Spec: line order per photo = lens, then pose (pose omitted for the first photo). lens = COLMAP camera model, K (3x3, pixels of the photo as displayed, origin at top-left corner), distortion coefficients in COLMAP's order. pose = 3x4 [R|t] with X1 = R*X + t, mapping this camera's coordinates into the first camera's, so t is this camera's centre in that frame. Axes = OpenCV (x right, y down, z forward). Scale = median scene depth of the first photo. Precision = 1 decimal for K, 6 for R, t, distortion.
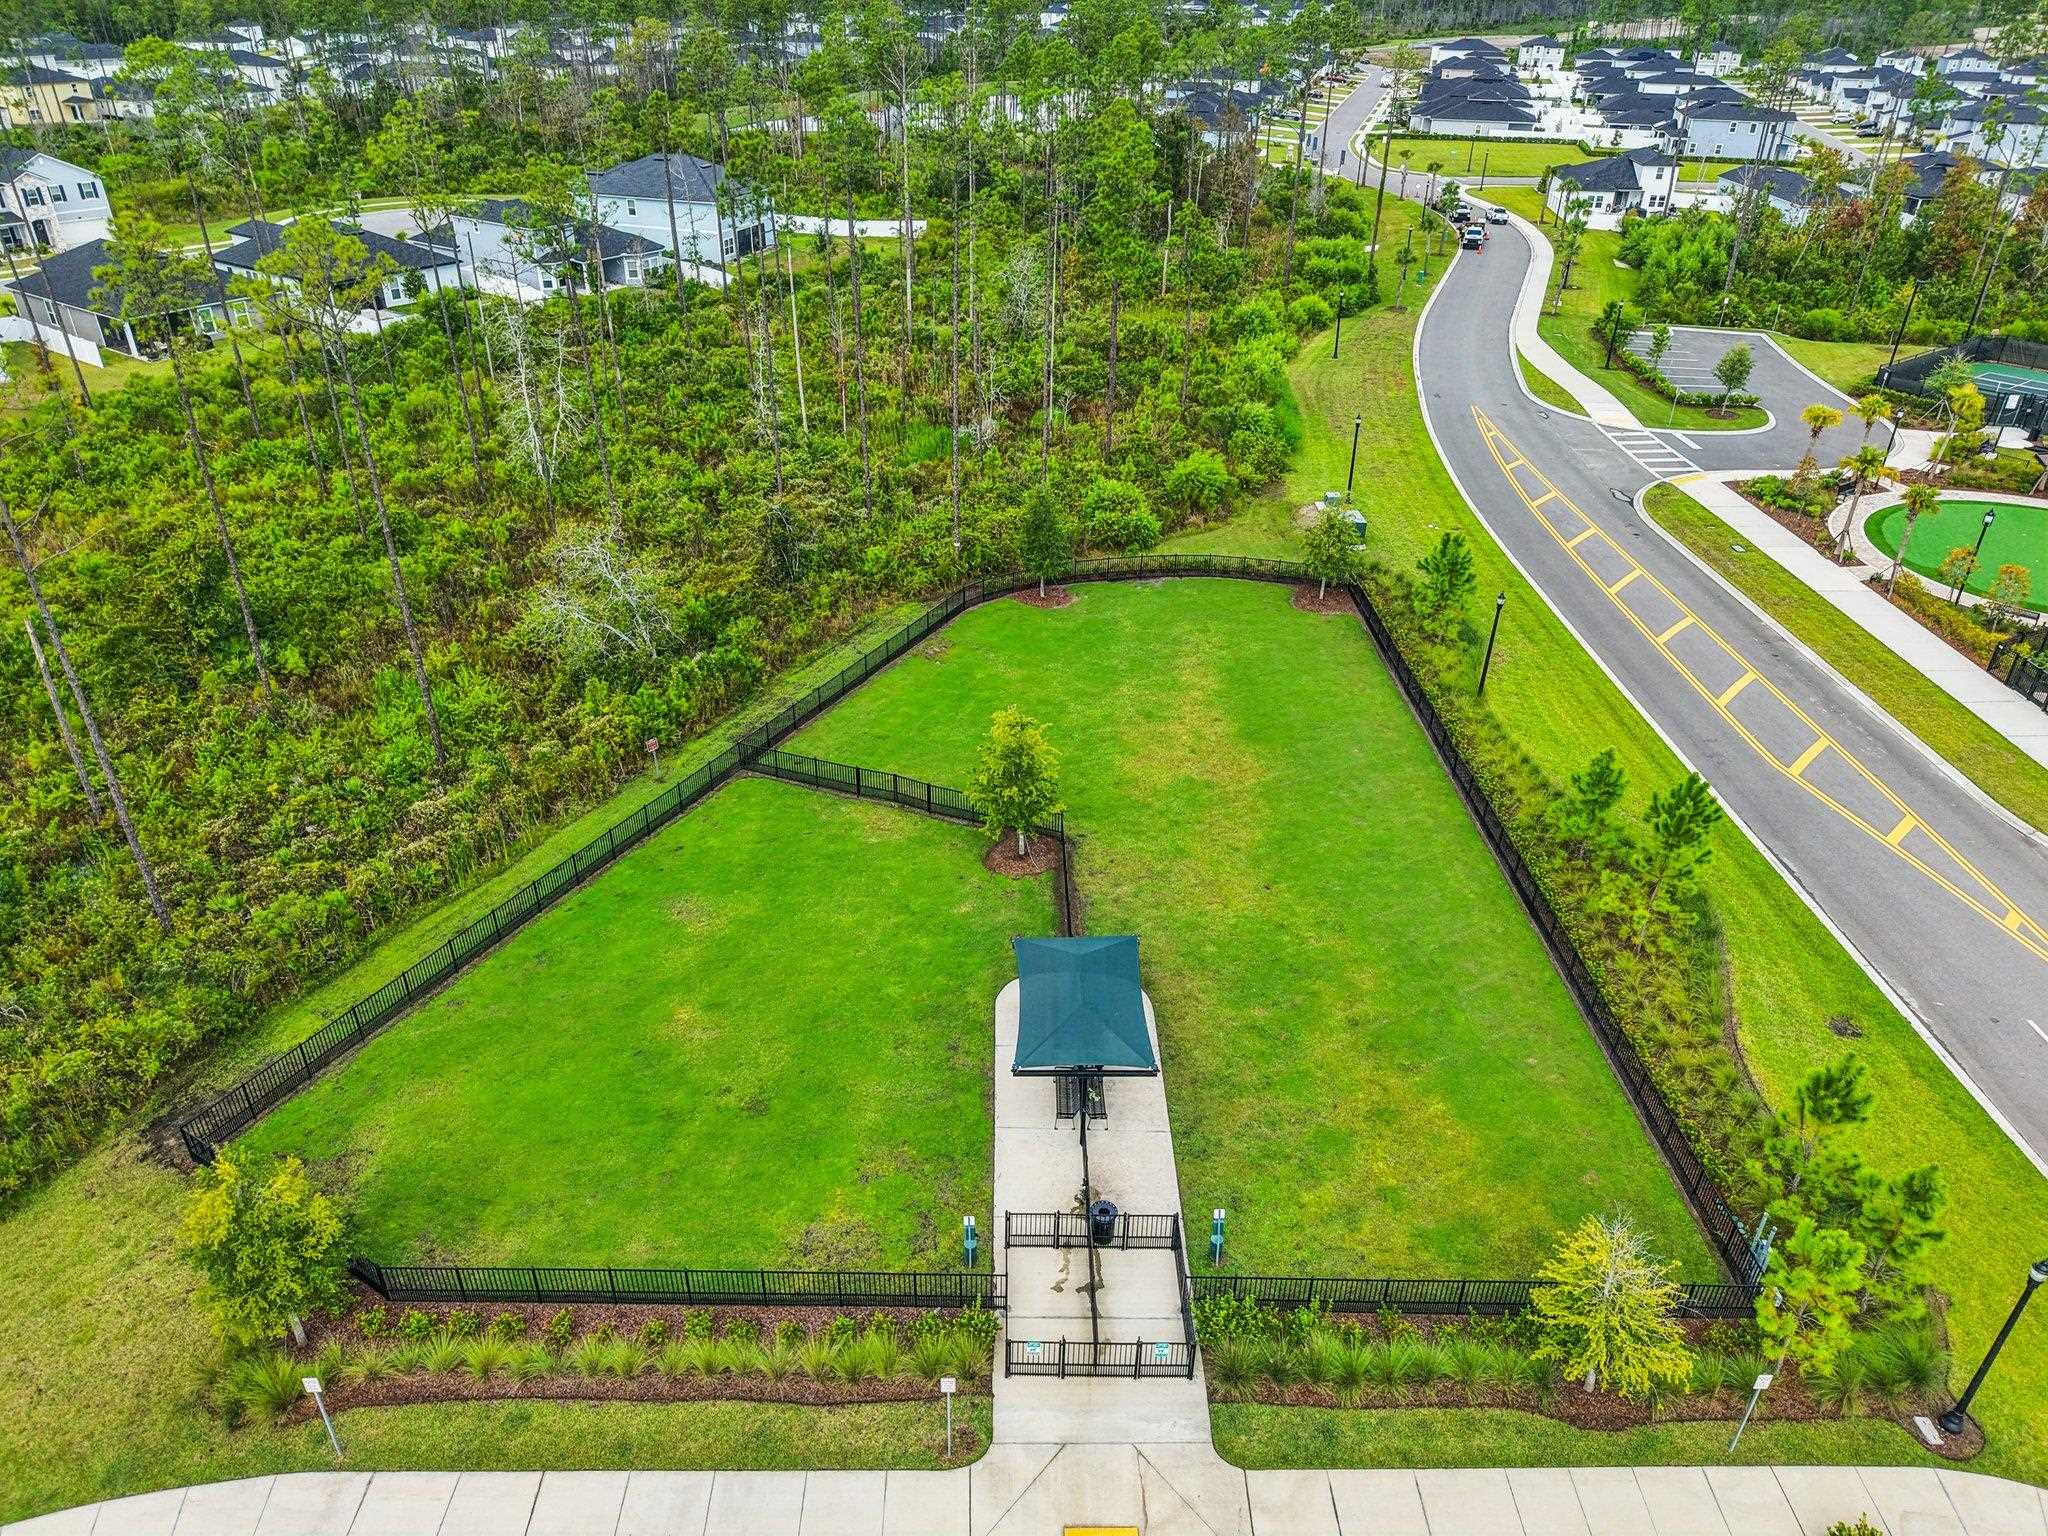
lens RADIAL K [[1372.7, 0, 1024.0], [0, 1372.7, 768.0], [0, 0, 1]] dist [0.028694, -0.037733]
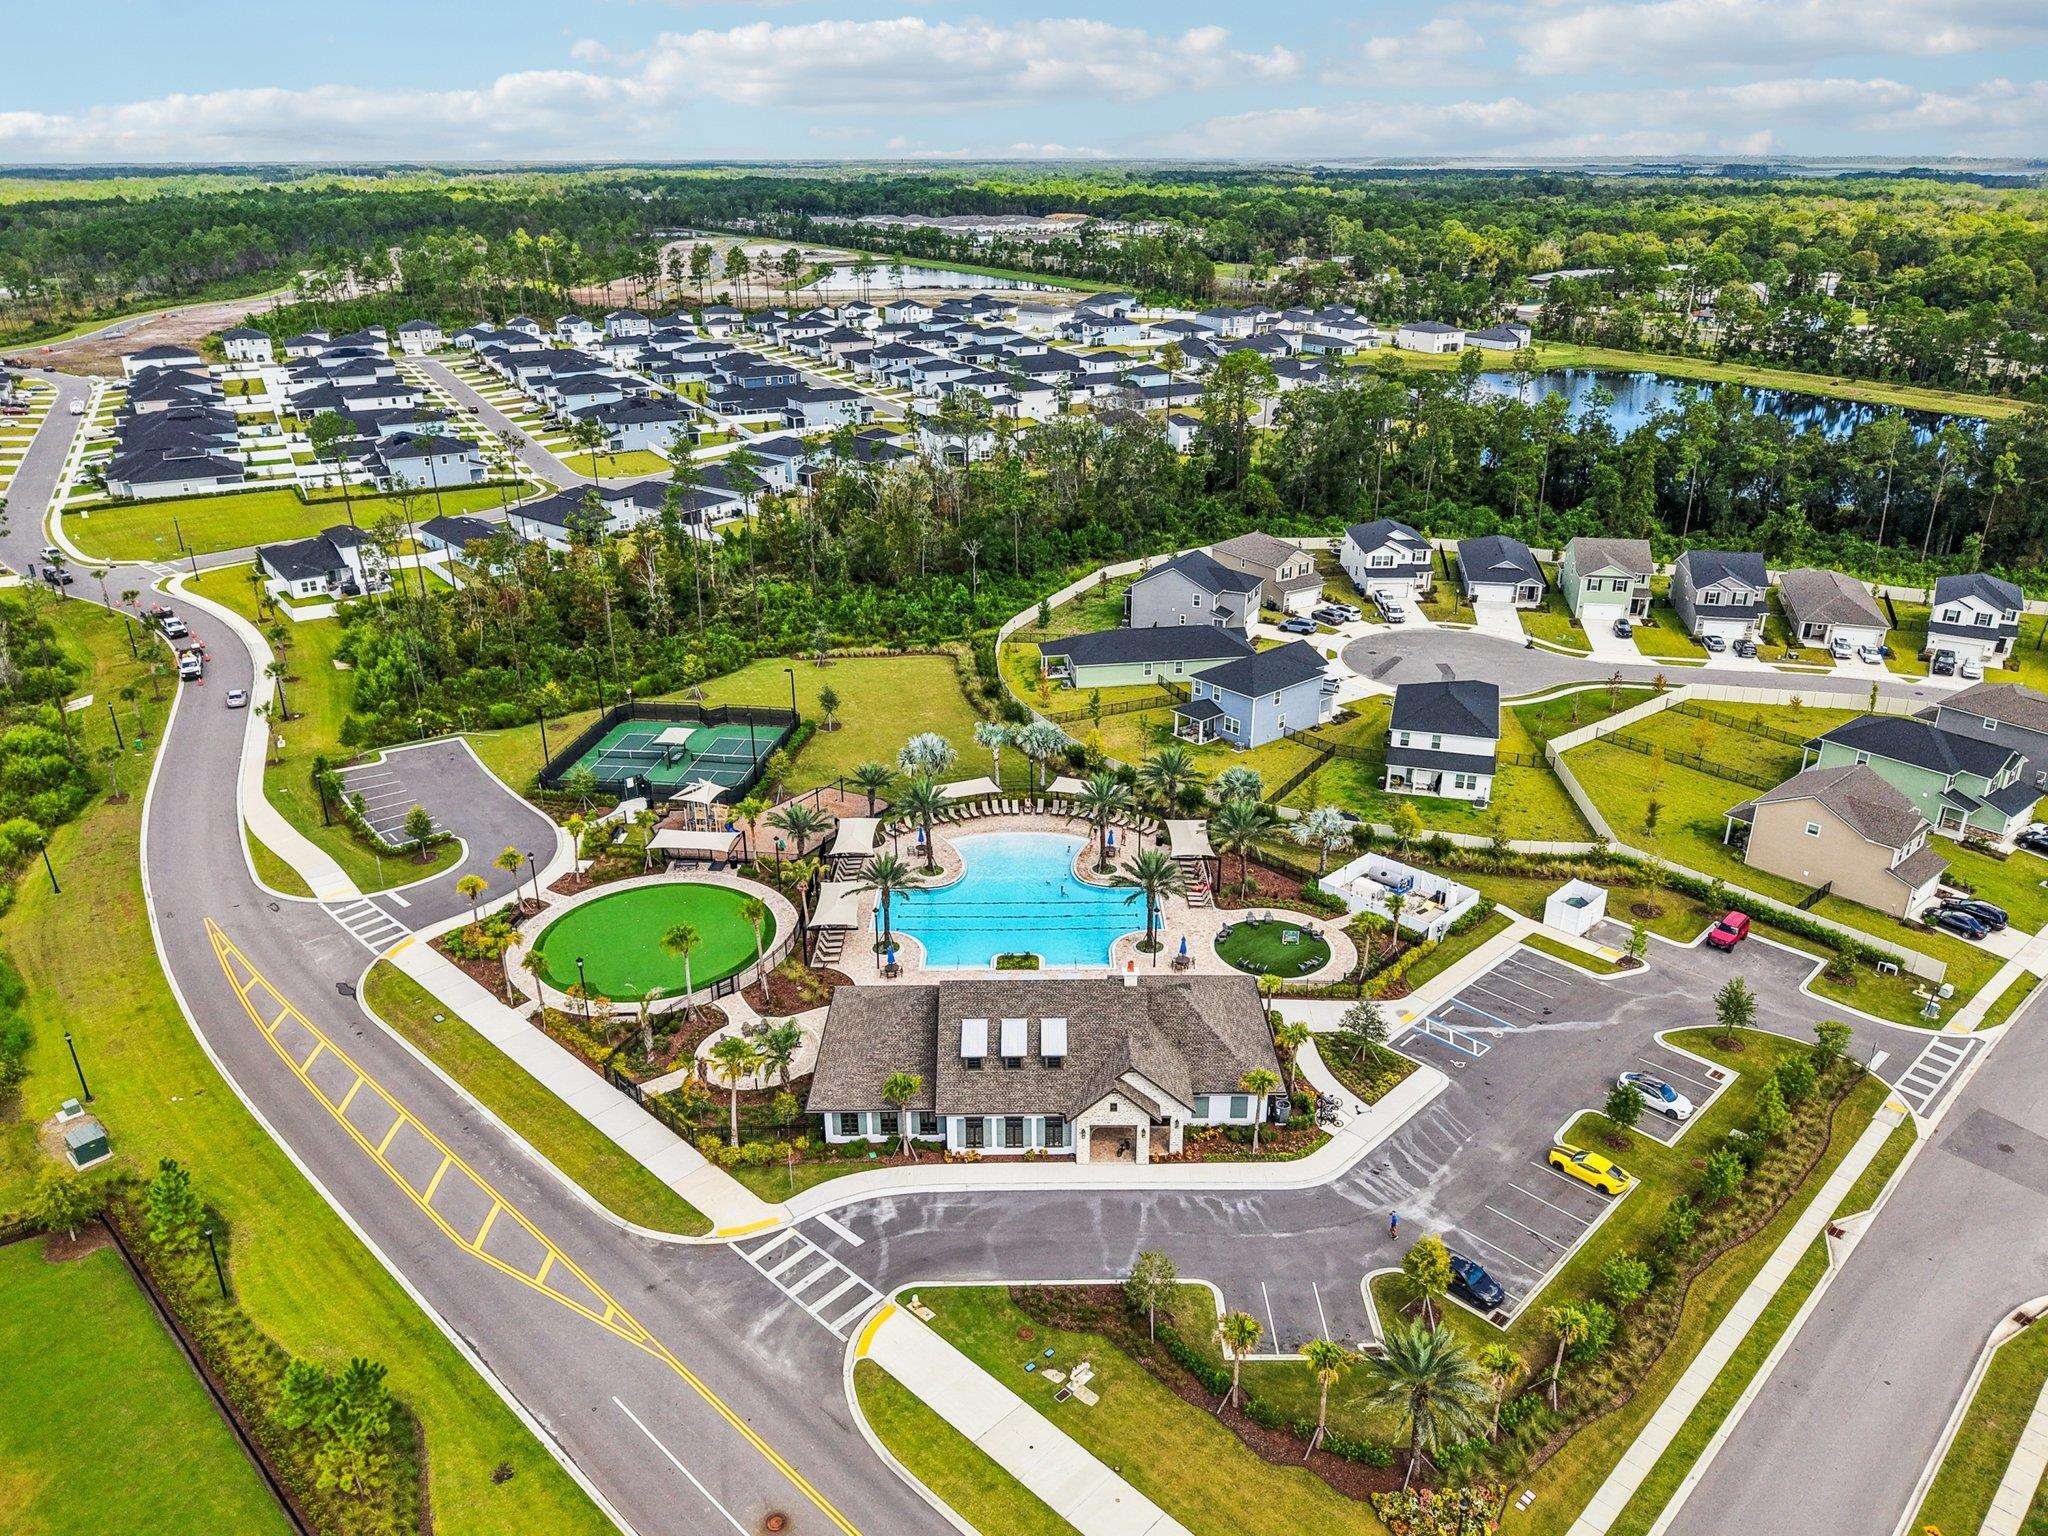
lens RADIAL K [[1415.7, 0, 1024.0], [0, 1415.7, 768.0], [0, 0, 1]] dist [0.038863, -0.041619]
pose [[0.711375, -0.289328, 0.640495, 0.095770], [0.368384, 0.929611, 0.010779, -0.149576], [-0.598530, 0.228281, 0.767886, -0.320282]]
